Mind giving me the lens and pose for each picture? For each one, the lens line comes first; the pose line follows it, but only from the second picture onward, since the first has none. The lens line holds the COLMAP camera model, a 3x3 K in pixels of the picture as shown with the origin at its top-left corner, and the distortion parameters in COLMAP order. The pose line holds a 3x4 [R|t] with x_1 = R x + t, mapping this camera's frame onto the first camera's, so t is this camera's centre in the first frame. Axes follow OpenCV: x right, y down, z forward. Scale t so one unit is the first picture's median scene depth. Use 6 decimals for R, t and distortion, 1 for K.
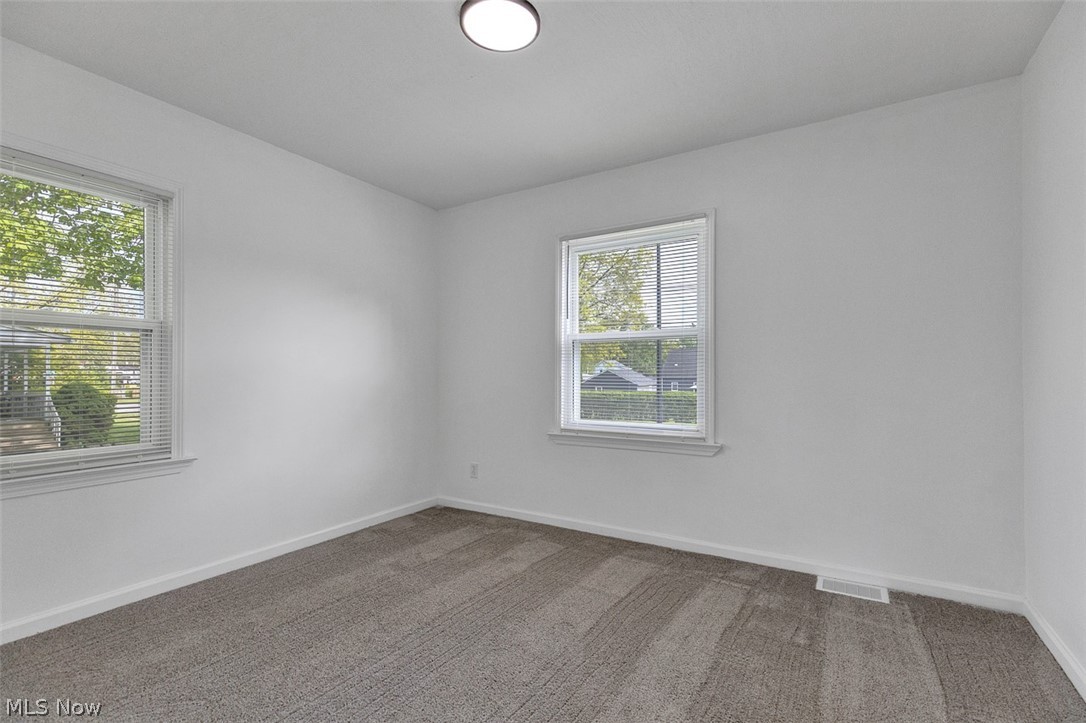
lens RADIAL K [[494.4, 0, 545.1], [0, 494.4, 369.3], [0, 0, 1]] dist [0.002226, 0.000263]
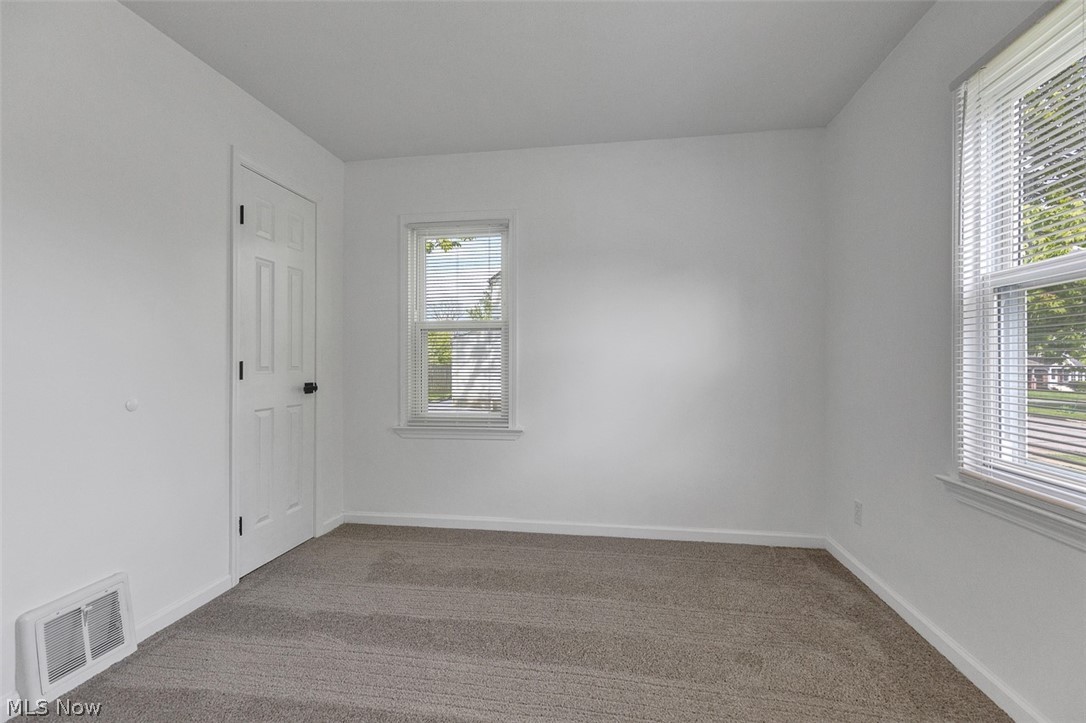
lens RADIAL K [[494.4, 0, 544.3], [0, 494.4, 361.9], [0, 0, 1]] dist [0.002226, 0.000263]
pose [[0.375610, -0.006079, -0.926758, 0.340005], [0.010122, 0.999946, -0.002457, 0.010632], [0.926723, -0.008458, 0.375651, 0.449717]]
